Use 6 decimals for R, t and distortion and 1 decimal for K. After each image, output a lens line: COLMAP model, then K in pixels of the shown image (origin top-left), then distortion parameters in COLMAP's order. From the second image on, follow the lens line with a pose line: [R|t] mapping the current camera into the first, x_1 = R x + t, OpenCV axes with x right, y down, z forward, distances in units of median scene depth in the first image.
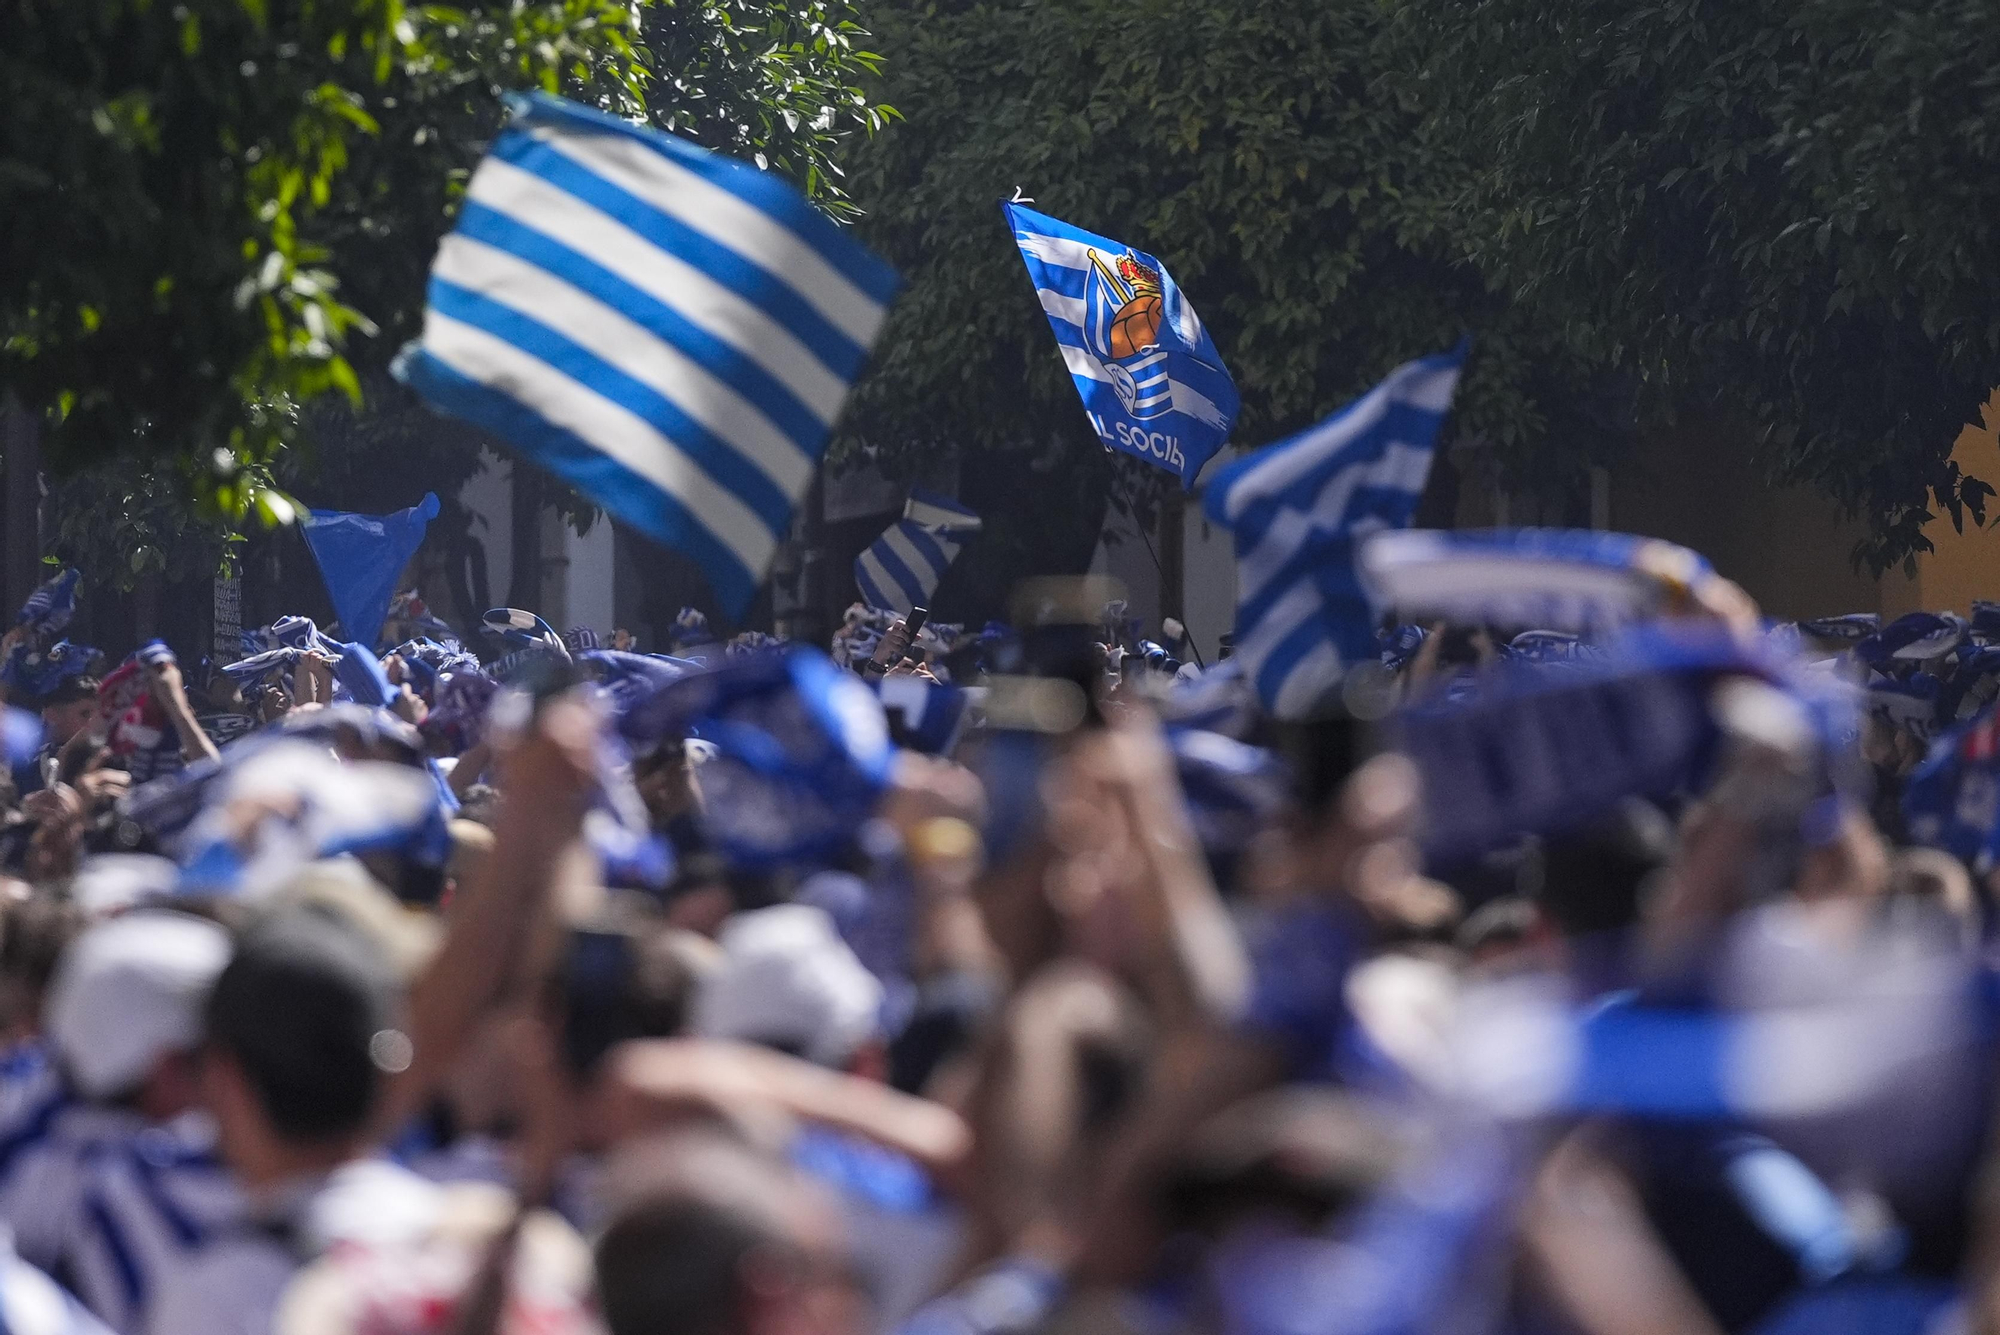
lens RADIAL K [[11515.2, 0, 1000.2], [0, 11515.2, 668.1], [0, 0, 1]] dist [-0.778146, 0.000000]
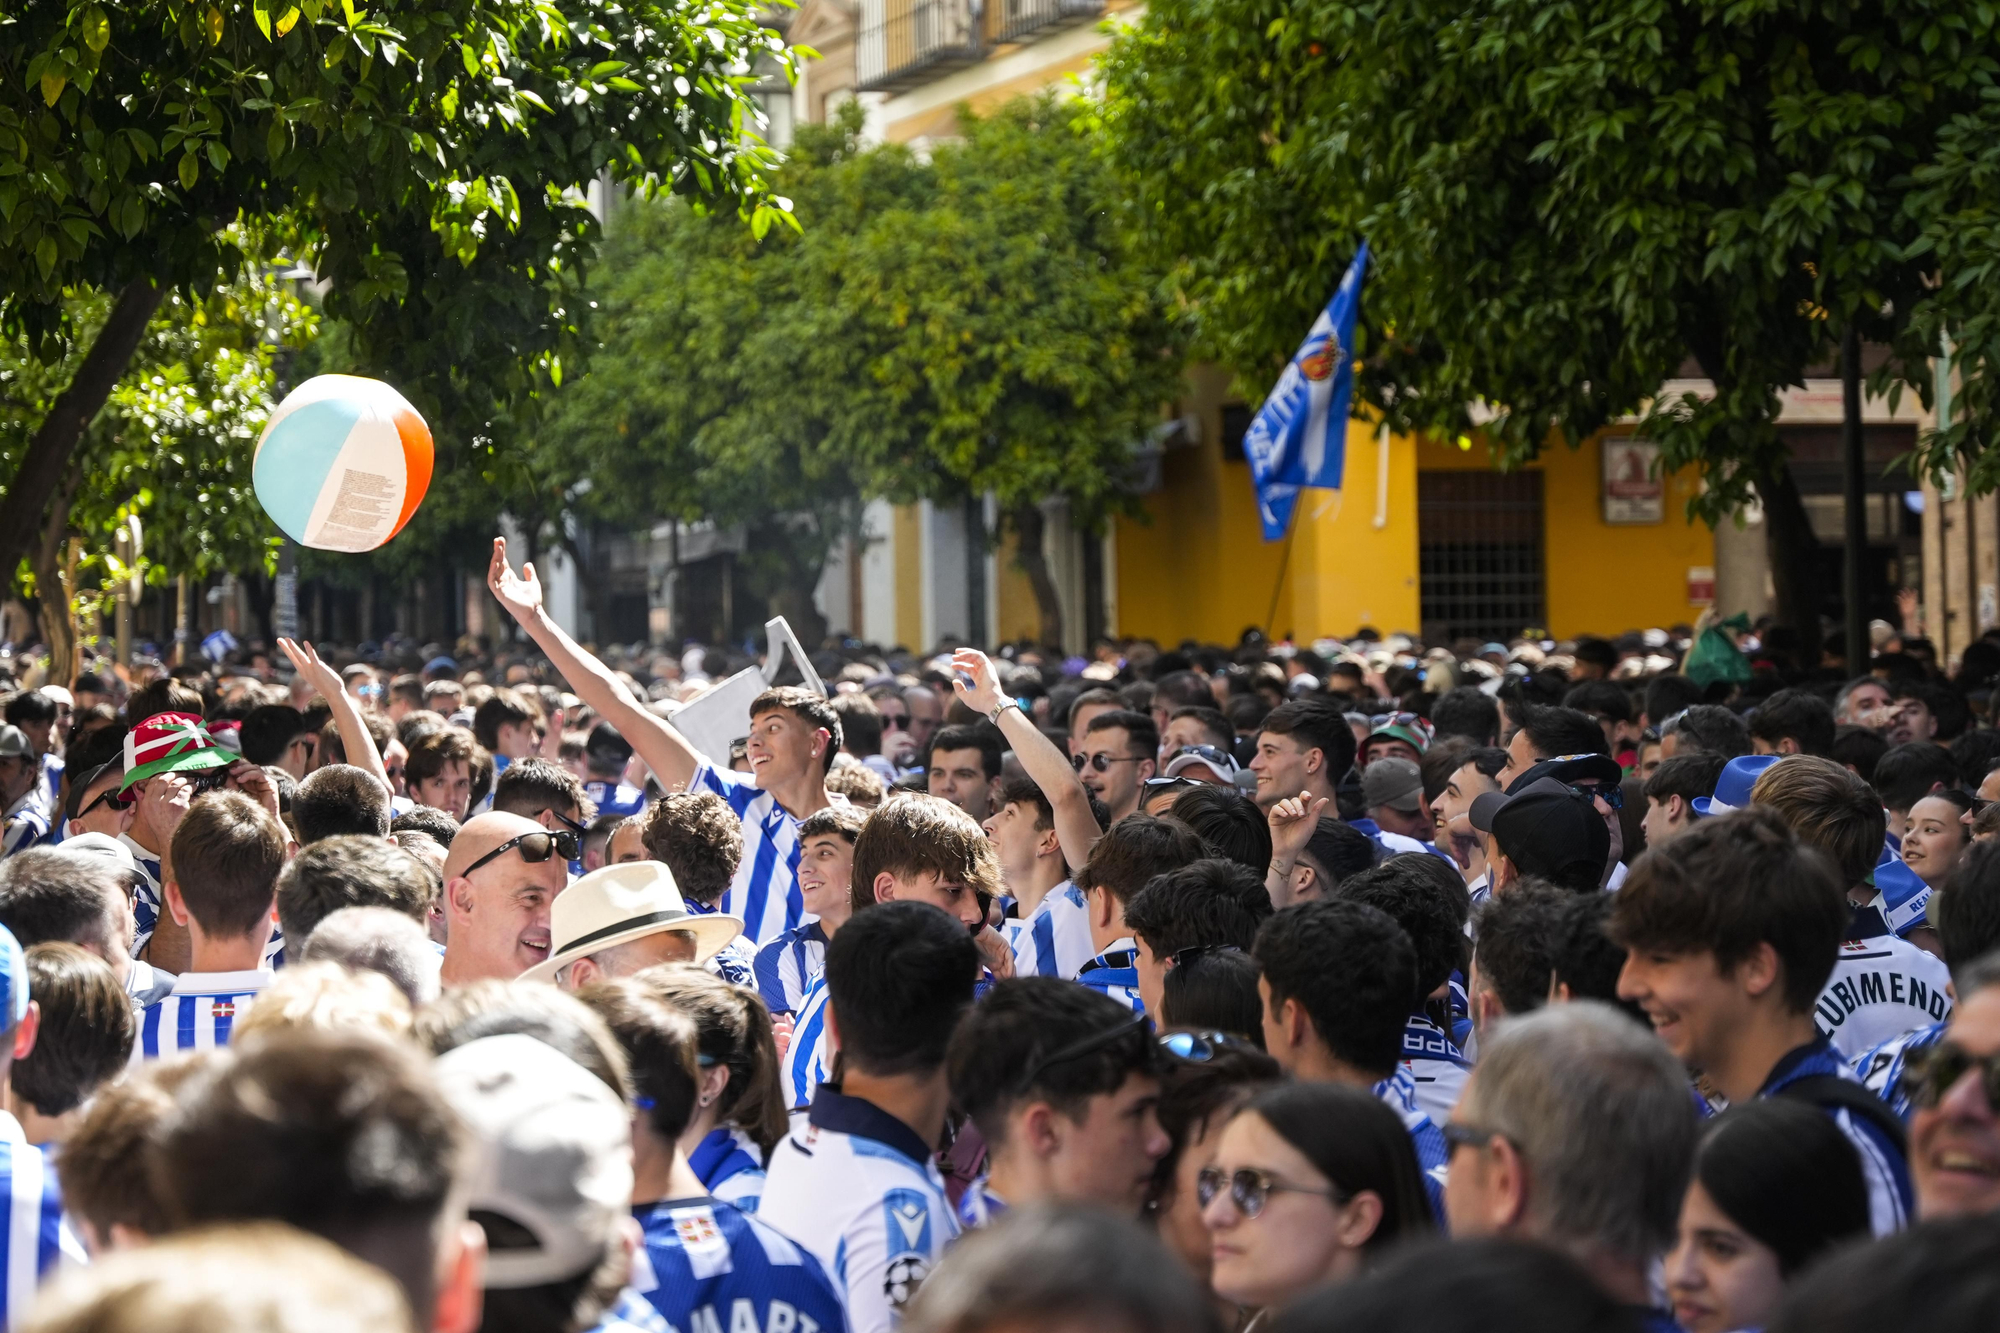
lens RADIAL K [[3756.7, 0, 999.6], [0, 3756.7, 666.4], [0, 0, 1]] dist [-0.004349, 0.000000]
pose [[0.996931, -0.017529, 0.076302, -0.012248], [0.016807, 0.999808, 0.010087, 0.000233], [-0.076464, -0.008774, 0.997034, 0.442389]]
